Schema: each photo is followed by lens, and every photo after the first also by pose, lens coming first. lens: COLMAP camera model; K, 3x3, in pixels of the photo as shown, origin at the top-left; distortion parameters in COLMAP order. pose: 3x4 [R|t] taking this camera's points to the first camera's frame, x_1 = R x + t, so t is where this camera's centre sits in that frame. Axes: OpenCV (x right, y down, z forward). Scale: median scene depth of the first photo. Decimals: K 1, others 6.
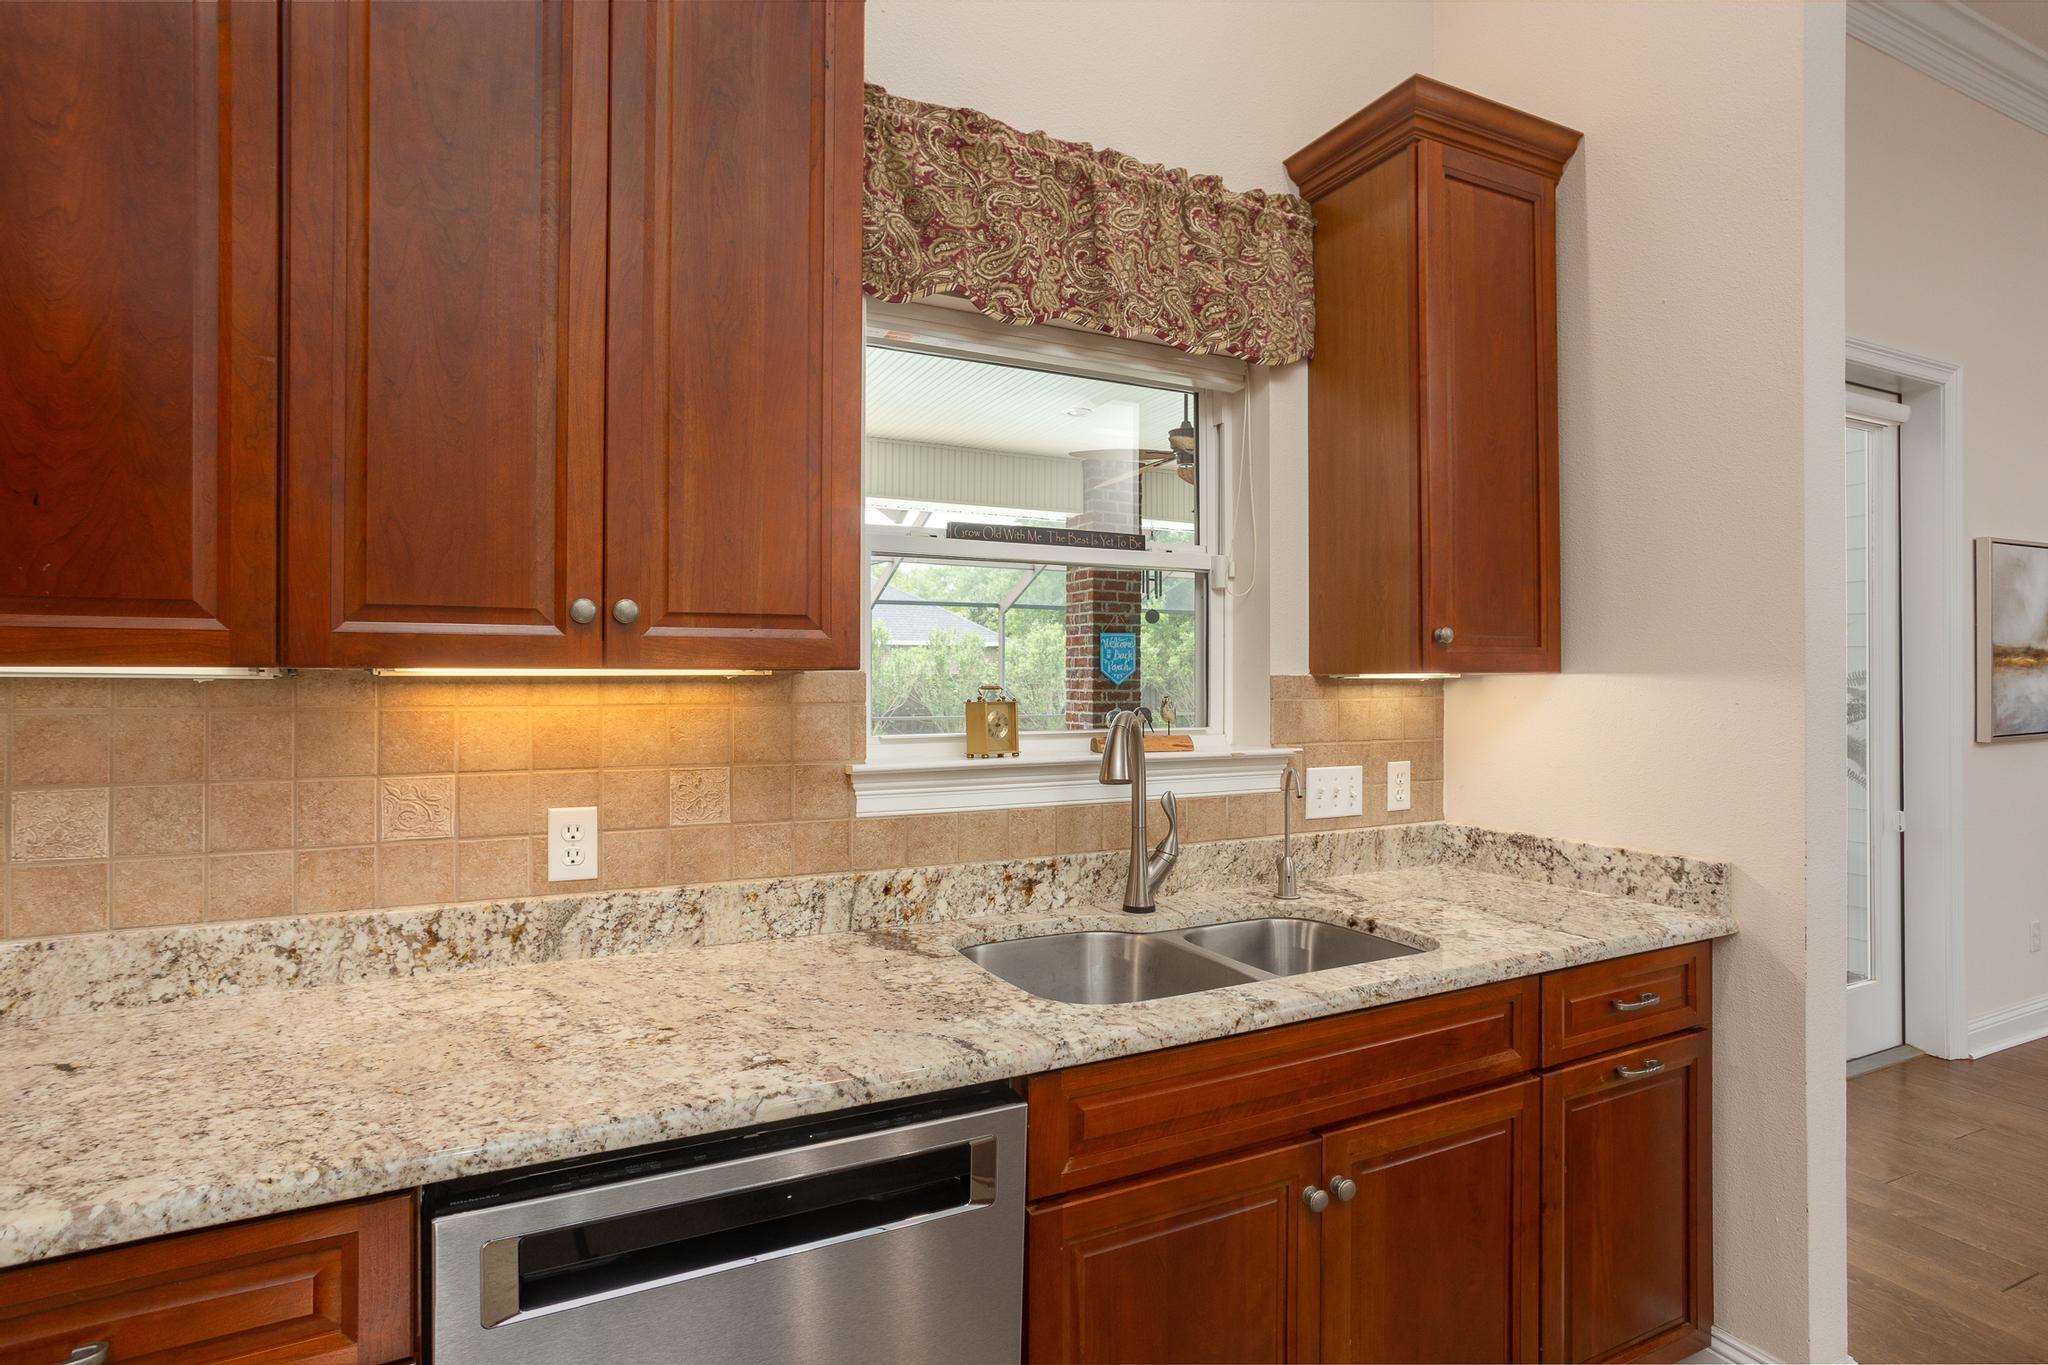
lens RADIAL K [[1000.3, 0, 1098.6], [0, 1000.3, 677.9], [0, 0, 1]] dist [-0.039126, 0.019959]
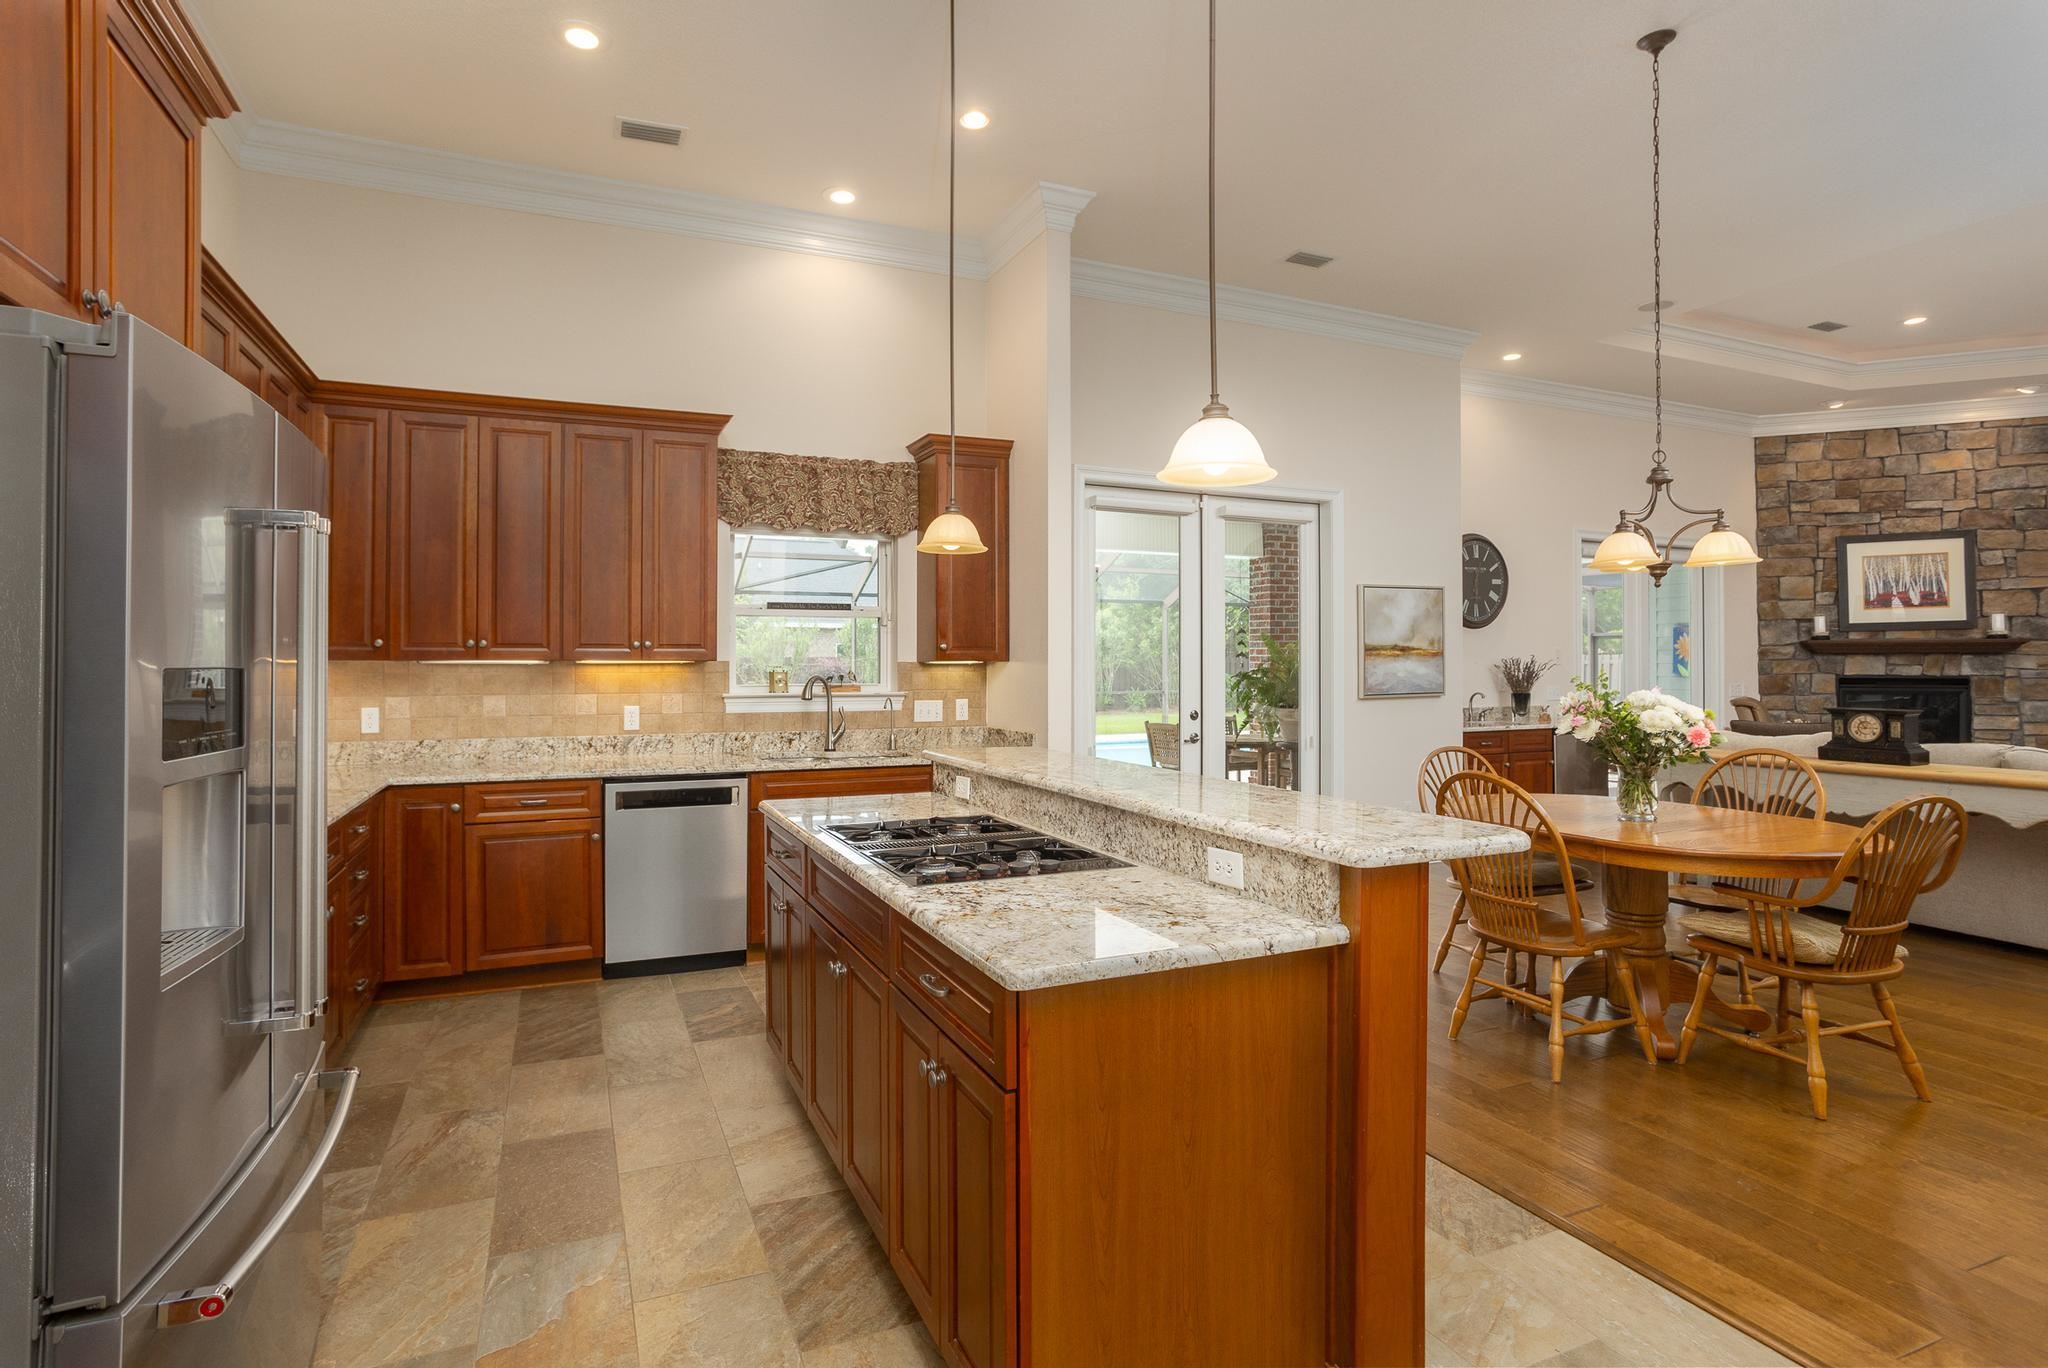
lens RADIAL K [[1000.3, 0, 954.5], [0, 1000.3, 670.1], [0, 0, 1]] dist [-0.039126, 0.019959]
pose [[0.987844, 0.001531, -0.155438, 0.807526], [0.000140, 0.999942, 0.010738, -0.010473], [0.155446, -0.010629, 0.987787, -1.631484]]
